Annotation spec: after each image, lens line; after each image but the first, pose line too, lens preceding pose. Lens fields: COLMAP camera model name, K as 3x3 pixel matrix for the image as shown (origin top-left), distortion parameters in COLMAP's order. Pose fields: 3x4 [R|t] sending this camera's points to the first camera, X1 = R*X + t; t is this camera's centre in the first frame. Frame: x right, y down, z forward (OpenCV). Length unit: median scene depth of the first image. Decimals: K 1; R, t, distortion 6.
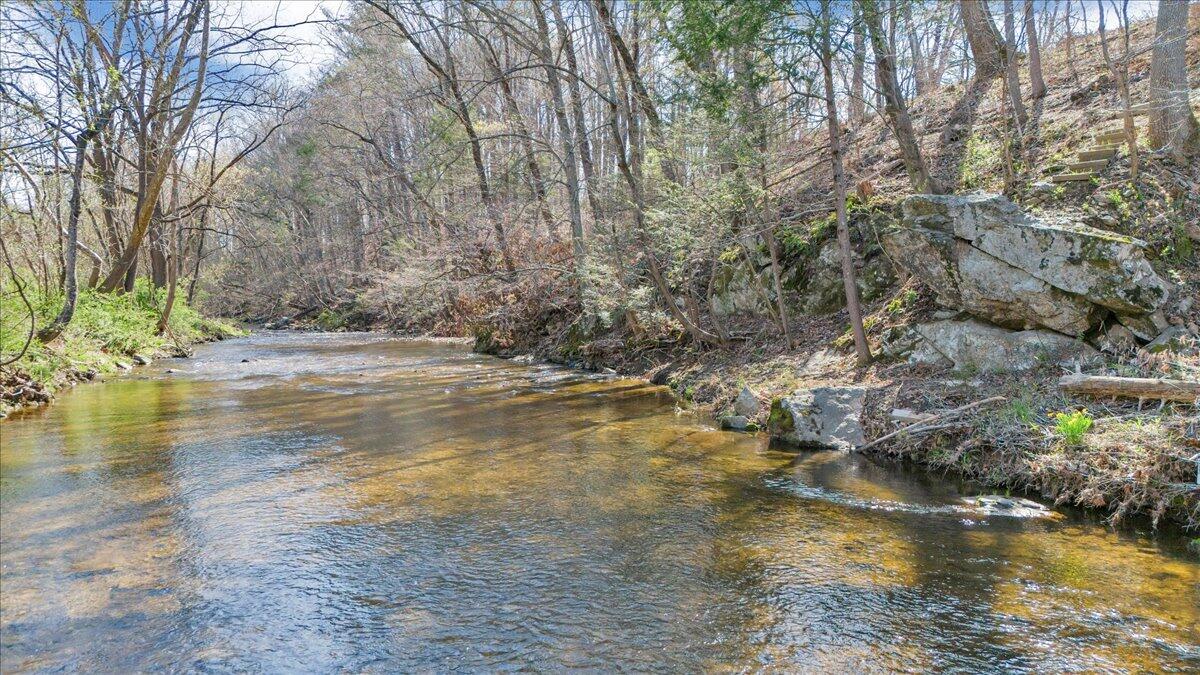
lens RADIAL K [[889.8, 0, 603.4], [0, 889.8, 334.2], [0, 0, 1]] dist [0.076814, -0.076982]
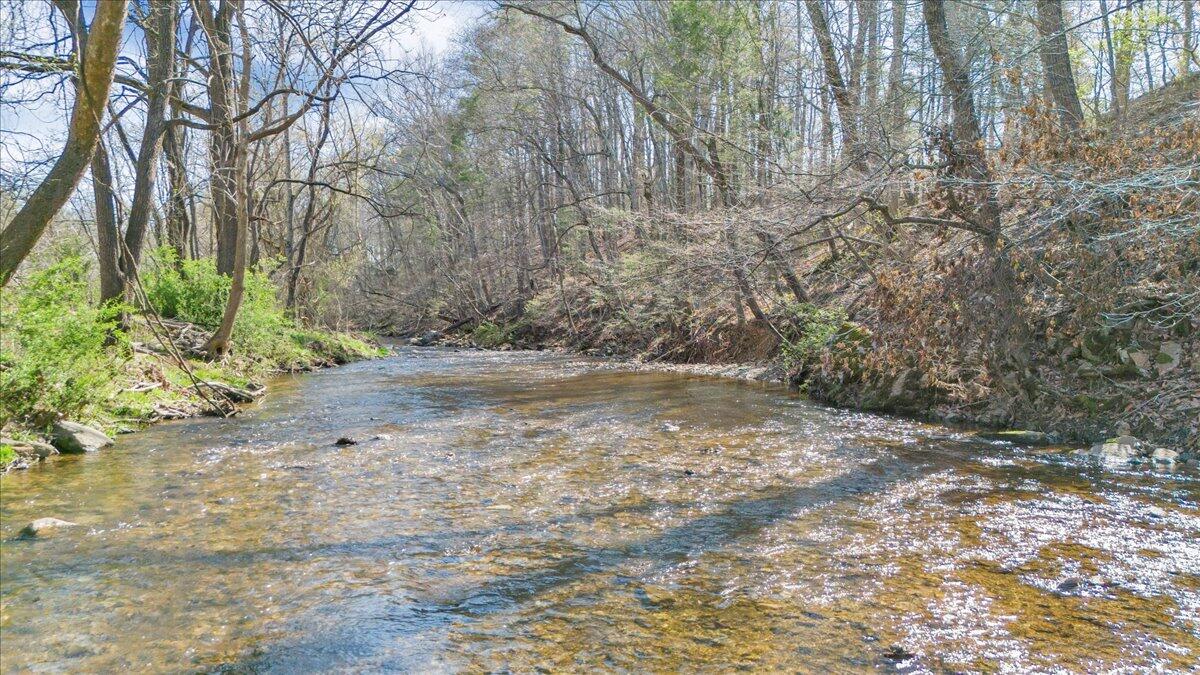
lens RADIAL K [[889.8, 0, 603.4], [0, 889.8, 334.2], [0, 0, 1]] dist [0.076814, -0.076982]
pose [[0.988794, 0.005797, -0.149172, -0.096640], [-0.008480, 0.999813, -0.017354, -0.003663], [0.149044, 0.018424, 0.988659, 0.263314]]
